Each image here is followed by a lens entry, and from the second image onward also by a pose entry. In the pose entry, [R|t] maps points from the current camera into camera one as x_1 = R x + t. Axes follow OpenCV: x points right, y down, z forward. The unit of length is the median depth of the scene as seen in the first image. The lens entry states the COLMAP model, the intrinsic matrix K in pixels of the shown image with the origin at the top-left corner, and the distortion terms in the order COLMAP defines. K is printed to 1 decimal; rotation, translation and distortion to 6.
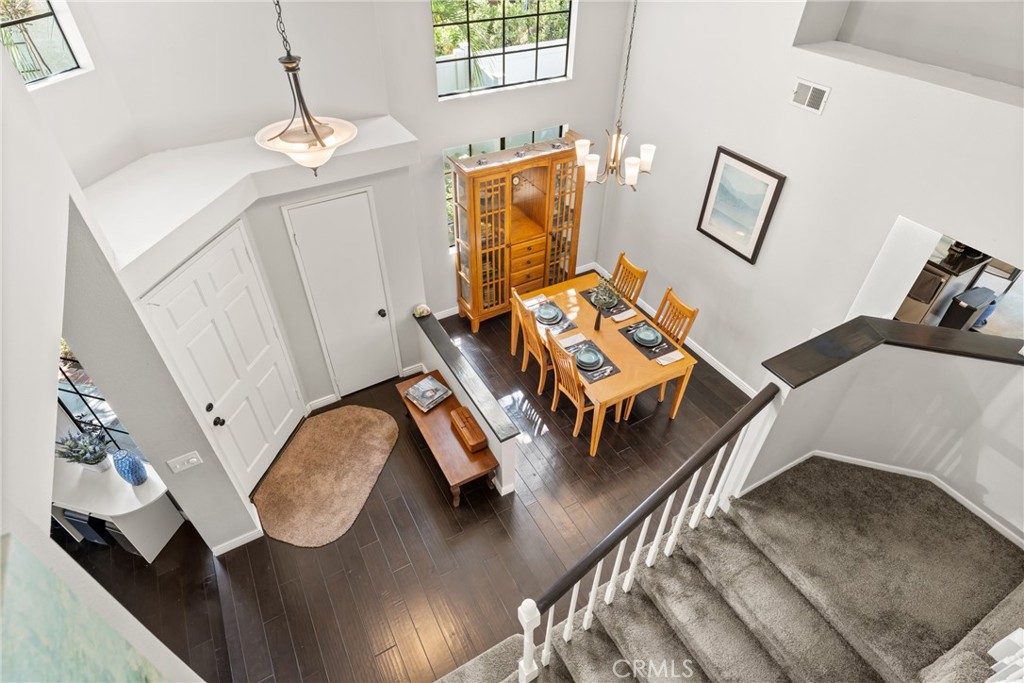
lens RADIAL K [[551.7, 0, 512.0], [0, 551.7, 341.5], [0, 0, 1]] dist [0.002152, 0.000146]
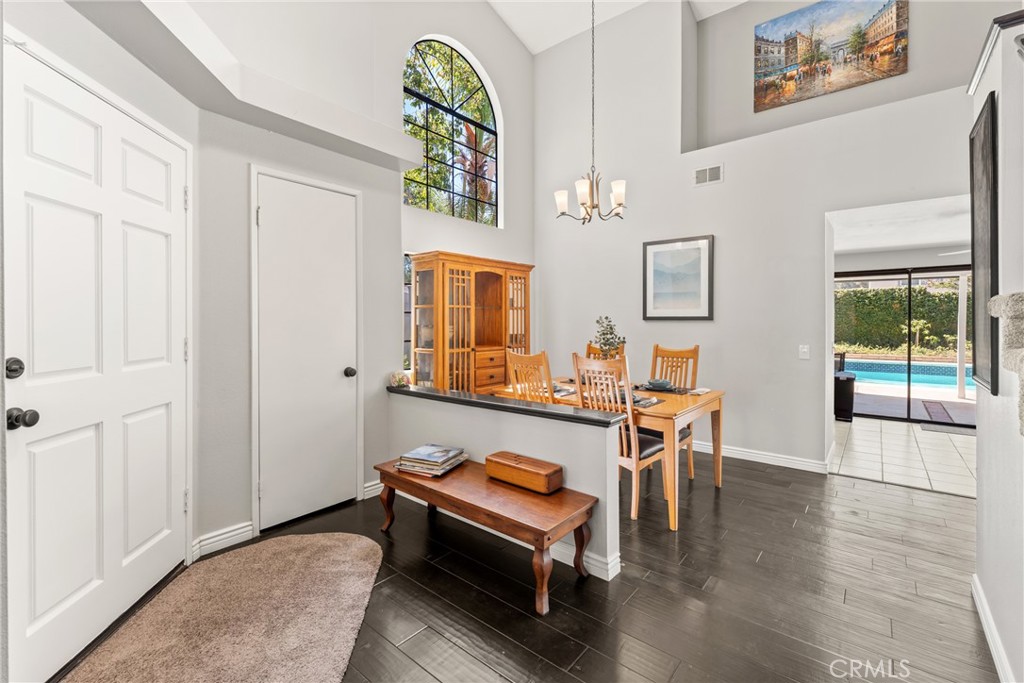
lens RADIAL K [[443.2, 0, 516.1], [0, 443.2, 316.5], [0, 0, 1]] dist [-0.002851, -0.000268]
pose [[0.933836, -0.010089, 0.357559, -0.239943], [0.243389, 0.750446, -0.614485, 0.302253], [-0.262129, 0.660855, 0.703249, 0.492086]]
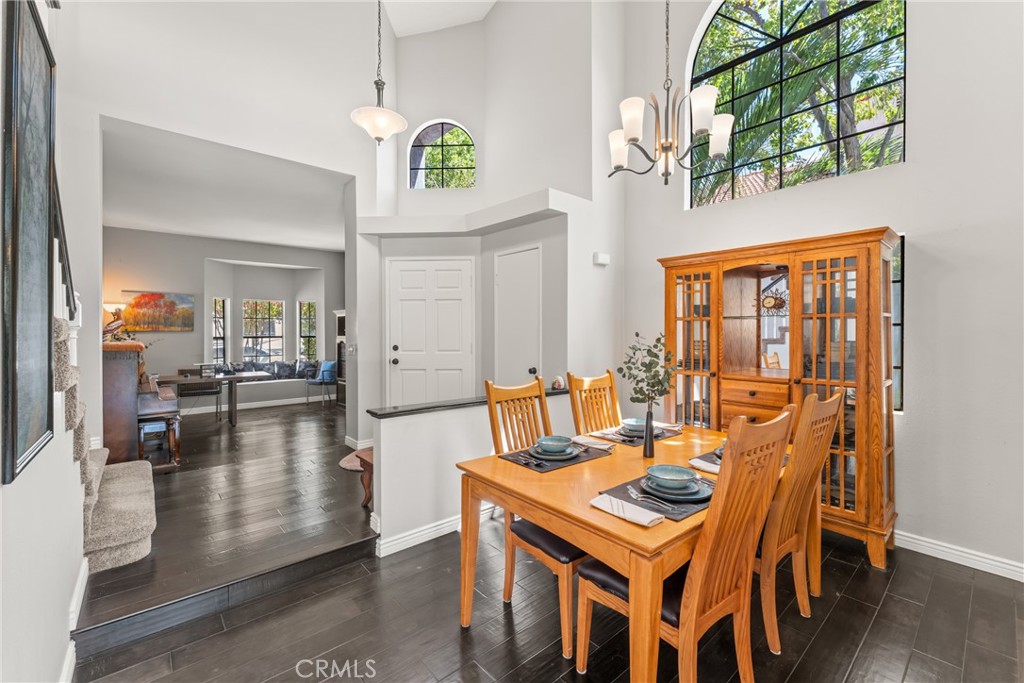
lens RADIAL K [[427.9, 0, 512.0], [0, 427.9, 341.5], [0, 0, 1]] dist [-0.000227, -0.000011]
pose [[0.195729, 0.001767, -0.980656, 0.561555], [-0.645007, 0.753485, -0.127379, 0.036354], [0.738685, 0.657462, 0.148618, 0.815700]]
